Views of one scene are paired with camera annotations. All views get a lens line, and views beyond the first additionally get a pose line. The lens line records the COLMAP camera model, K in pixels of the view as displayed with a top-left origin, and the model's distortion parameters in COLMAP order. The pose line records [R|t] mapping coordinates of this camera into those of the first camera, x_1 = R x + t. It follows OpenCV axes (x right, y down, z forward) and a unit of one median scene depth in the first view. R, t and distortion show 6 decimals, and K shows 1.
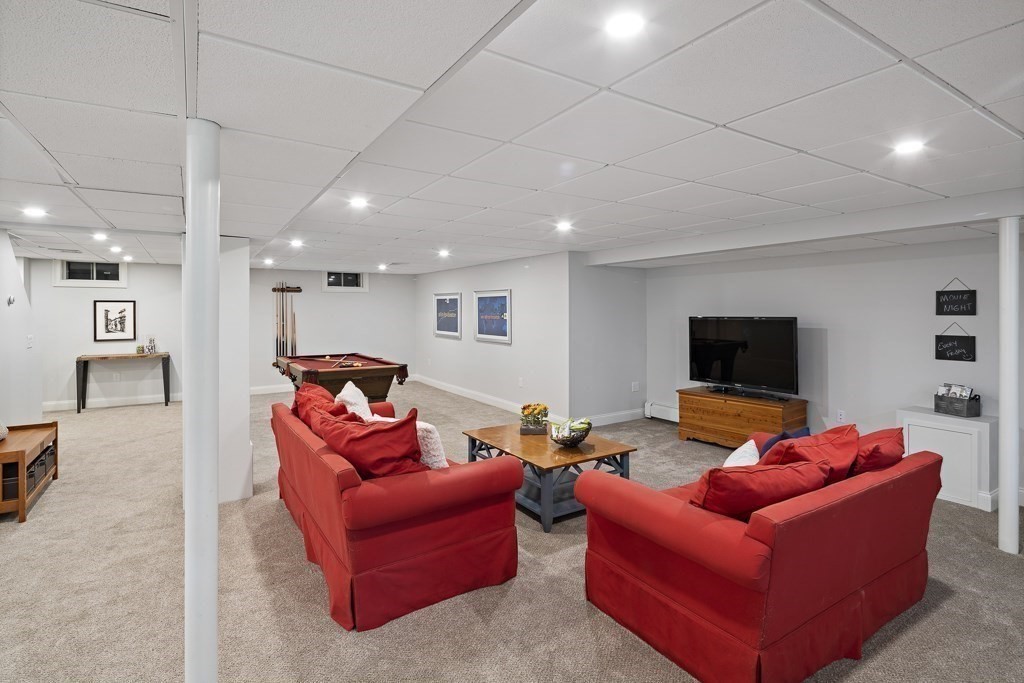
lens RADIAL K [[503.5, 0, 517.1], [0, 503.5, 310.2], [0, 0, 1]] dist [-0.001190, -0.000109]
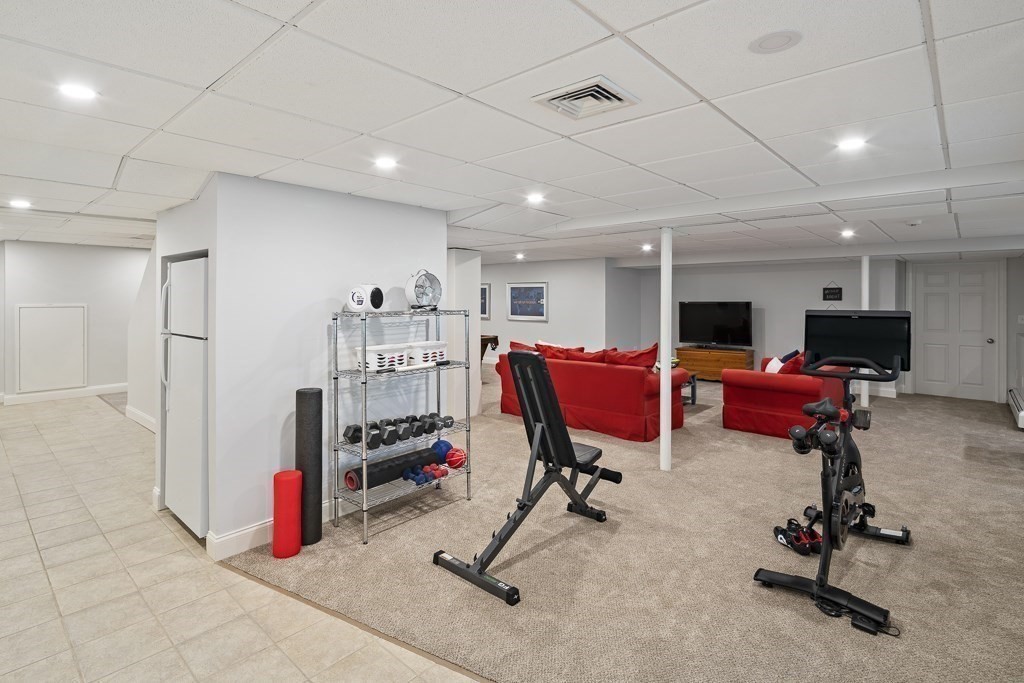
lens RADIAL K [[503.5, 0, 514.9], [0, 503.5, 299.2], [0, 0, 1]] dist [-0.001190, -0.000109]
pose [[0.965376, 0.002354, 0.260853, -0.561074], [-0.003149, 0.999992, 0.002630, 0.002371], [-0.260844, -0.003360, 0.965375, -0.379171]]
